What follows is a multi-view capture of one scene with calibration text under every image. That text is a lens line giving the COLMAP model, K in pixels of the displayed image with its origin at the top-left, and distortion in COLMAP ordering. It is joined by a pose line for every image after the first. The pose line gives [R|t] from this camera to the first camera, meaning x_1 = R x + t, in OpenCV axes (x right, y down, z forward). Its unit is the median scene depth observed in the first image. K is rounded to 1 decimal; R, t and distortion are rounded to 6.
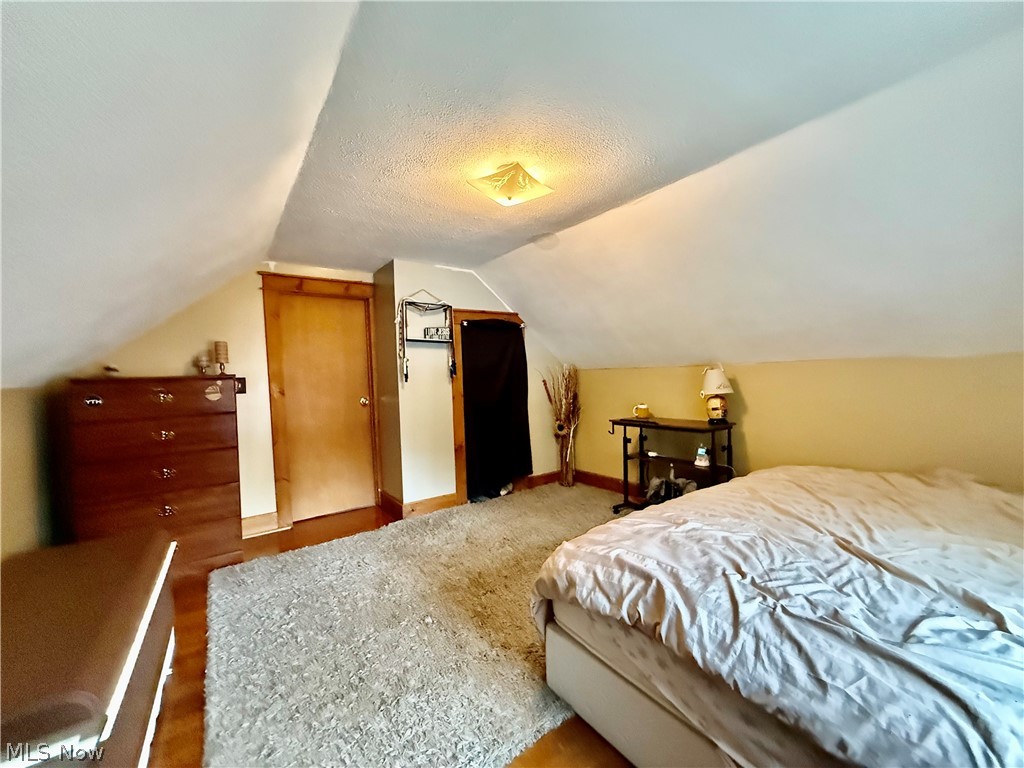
lens RADIAL K [[409.5, 0, 509.5], [0, 409.5, 384.4], [0, 0, 1]] dist [-0.000640, 0.000520]
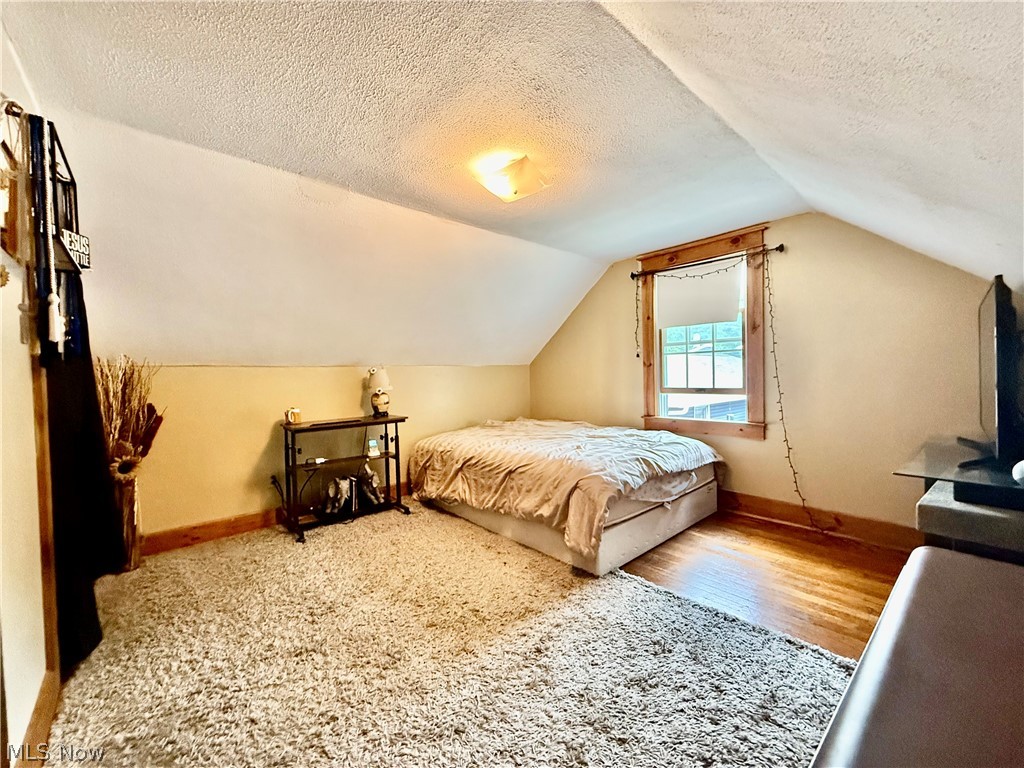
lens RADIAL K [[409.5, 0, 509.5], [0, 409.5, 384.4], [0, 0, 1]] dist [-0.000640, 0.000520]
pose [[-0.078311, -0.009698, 0.996882, -0.632810], [0.050412, 0.998635, 0.013675, 0.007286], [-0.995654, 0.051325, -0.077715, 0.667443]]
